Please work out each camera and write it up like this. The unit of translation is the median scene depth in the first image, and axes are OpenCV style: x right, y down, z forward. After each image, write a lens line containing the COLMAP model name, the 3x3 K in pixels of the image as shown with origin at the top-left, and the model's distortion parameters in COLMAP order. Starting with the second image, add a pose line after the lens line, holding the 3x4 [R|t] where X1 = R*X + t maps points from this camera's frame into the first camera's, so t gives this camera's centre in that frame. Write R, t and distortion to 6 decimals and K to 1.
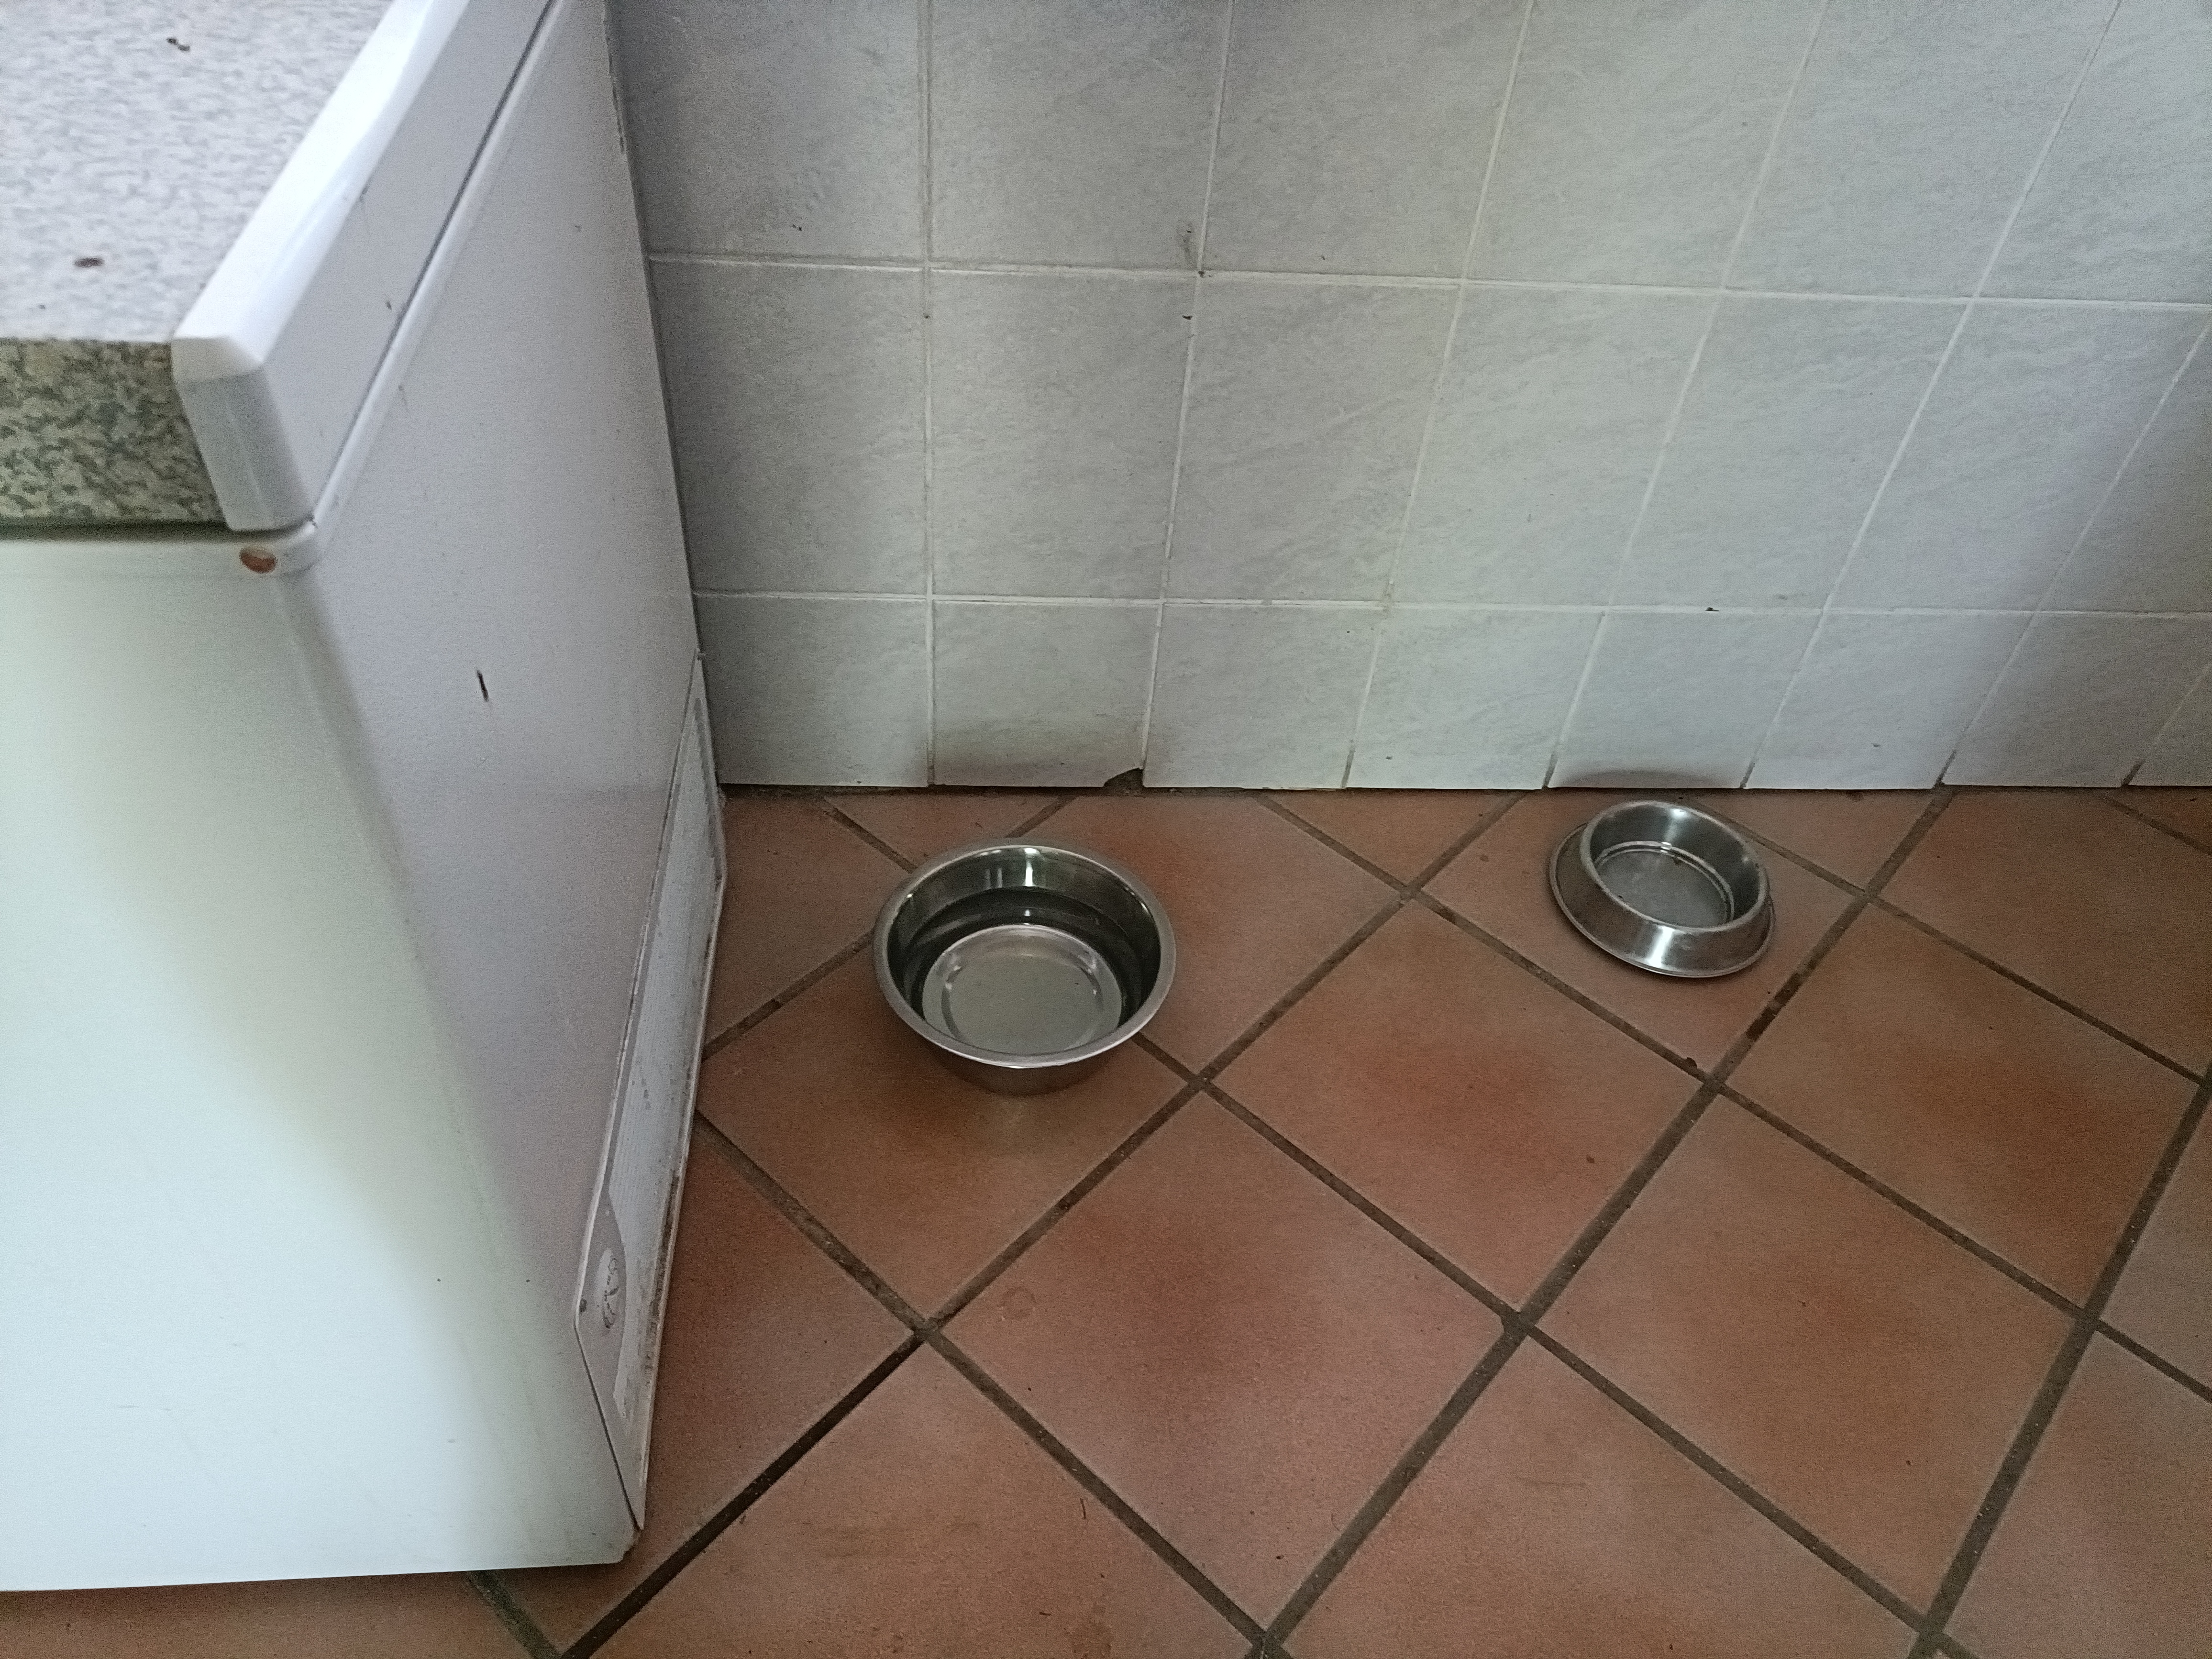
lens RADIAL K [[1641.1, 0, 1100.7], [0, 1641.1, 828.2], [0, 0, 1]] dist [0.032518, -0.020450]
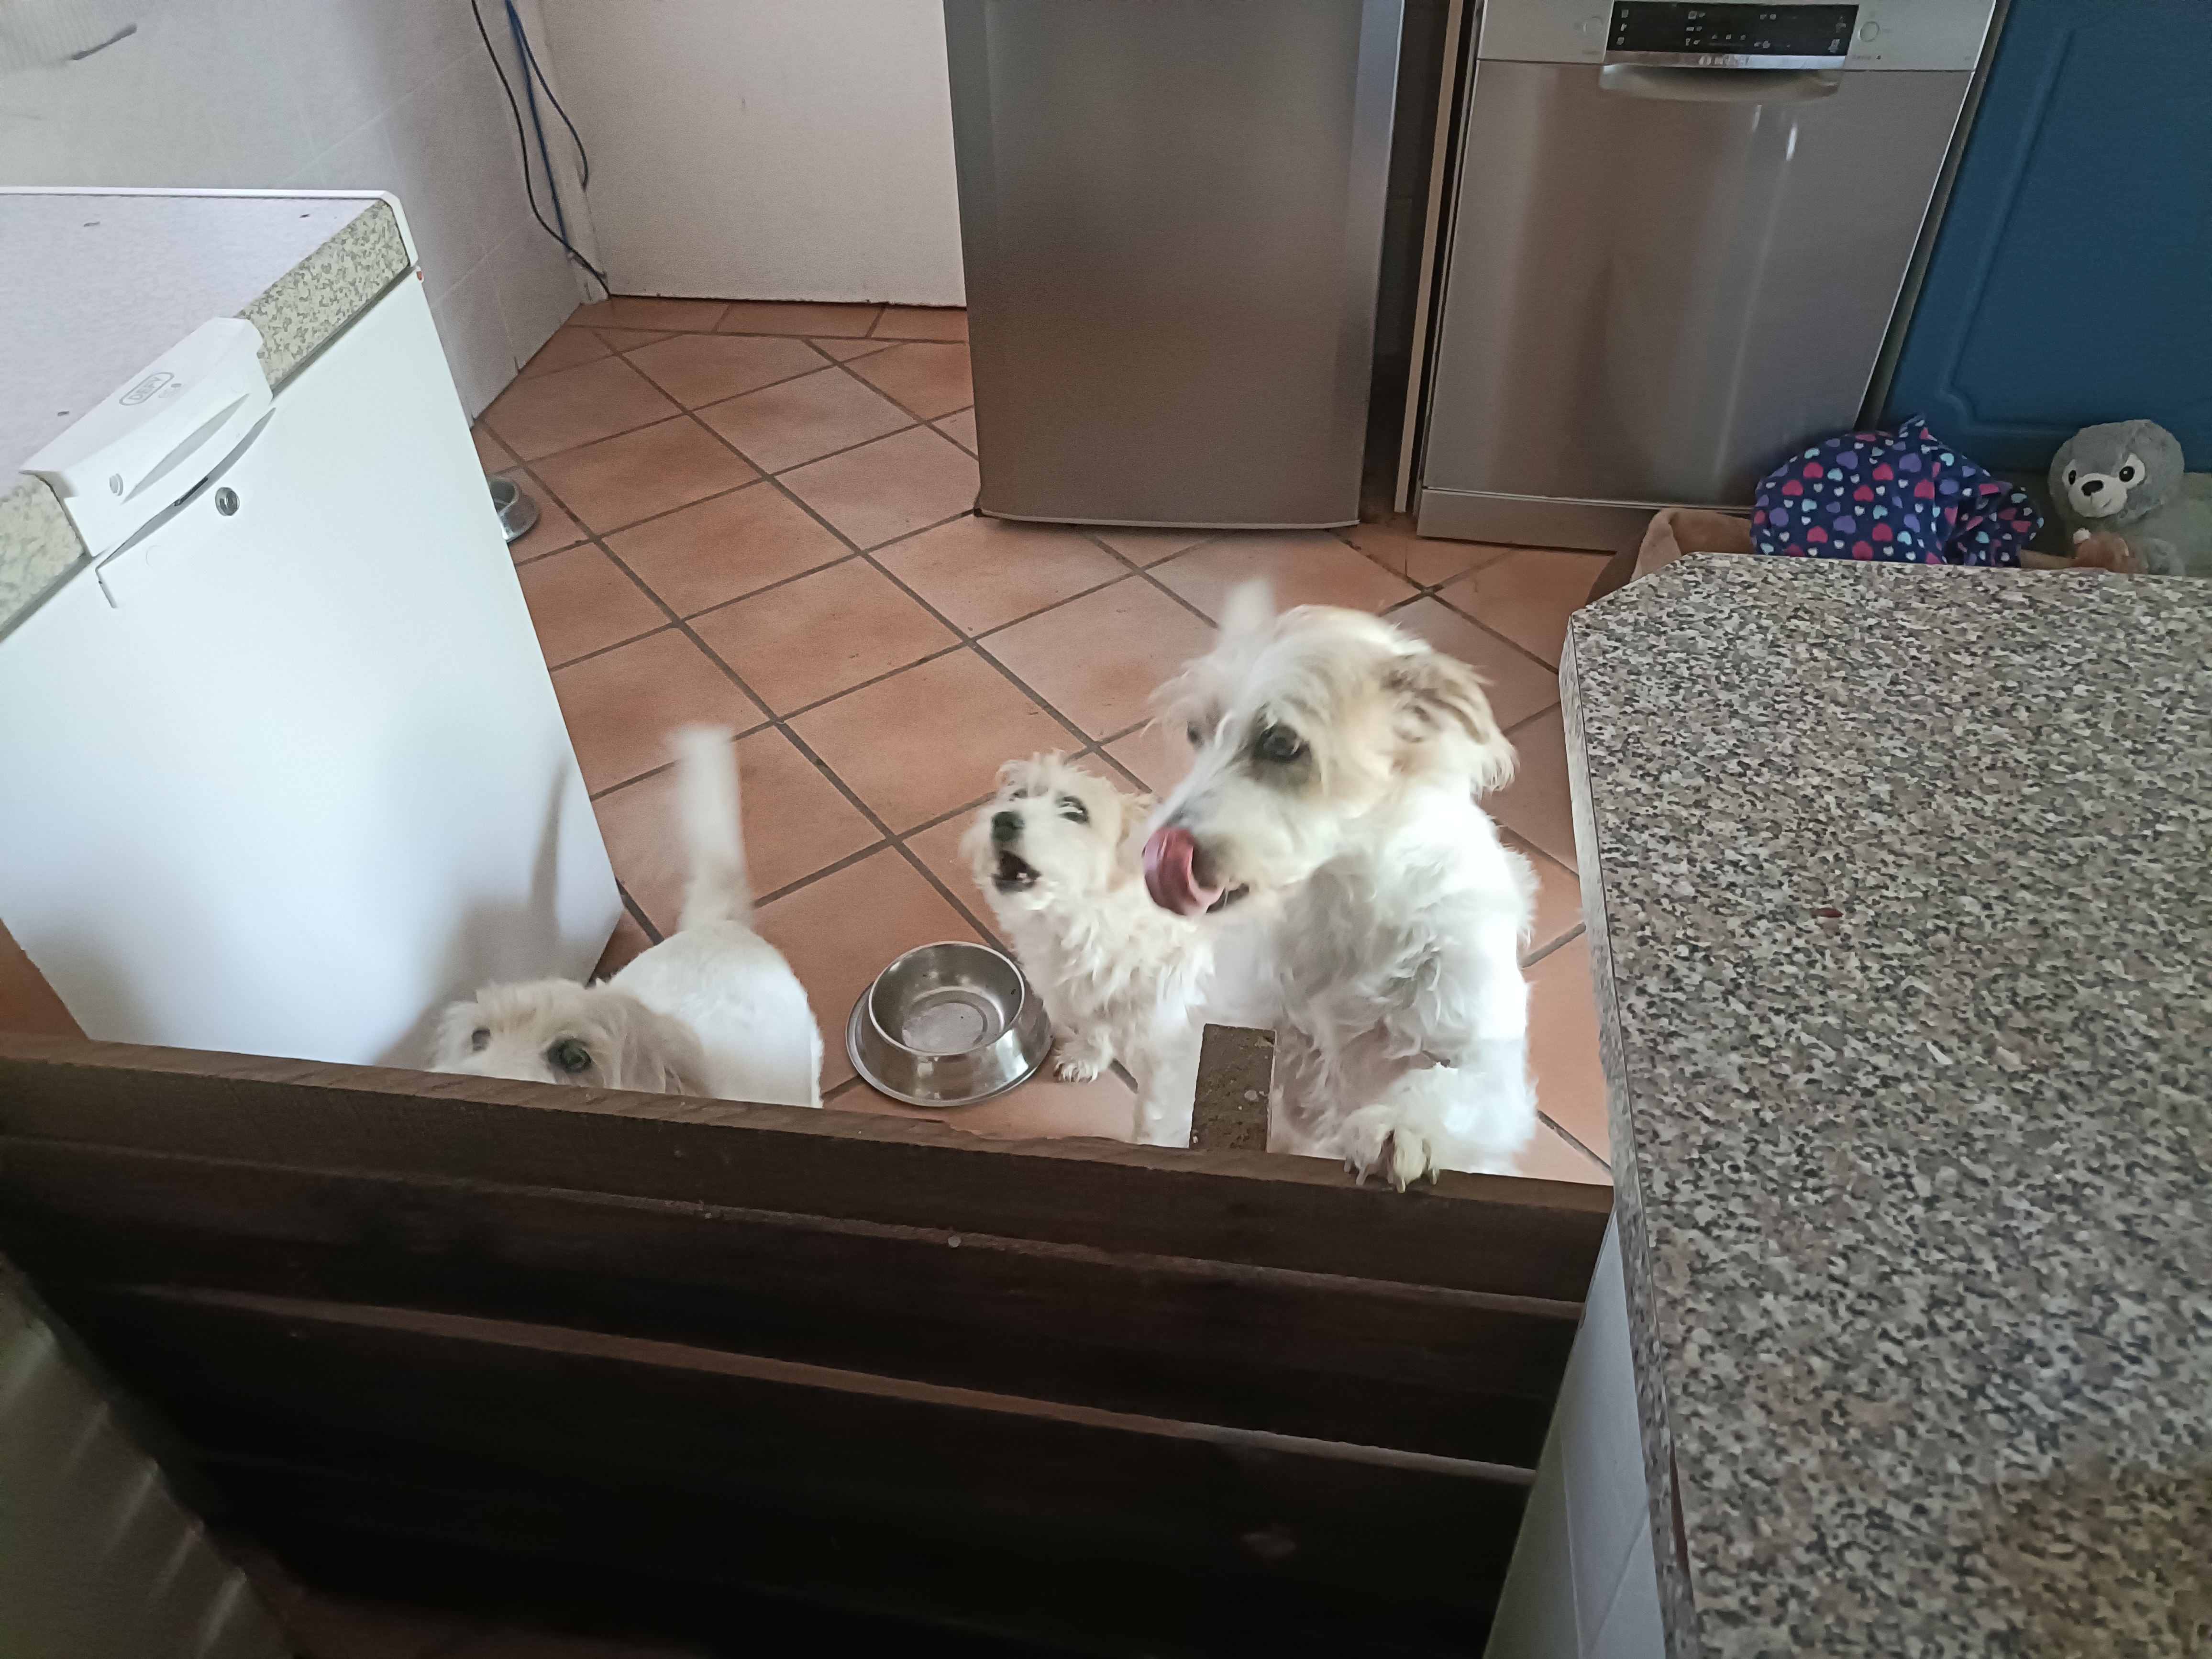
lens RADIAL K [[1641.1, 0, 1102.3], [0, 1641.1, 832.1], [0, 0, 1]] dist [0.032518, -0.020450]
pose [[0.195314, -0.688732, 0.698212, -2.971599], [0.719518, 0.584401, 0.375193, 0.174381], [-0.666443, 0.429096, 0.609697, -1.103210]]
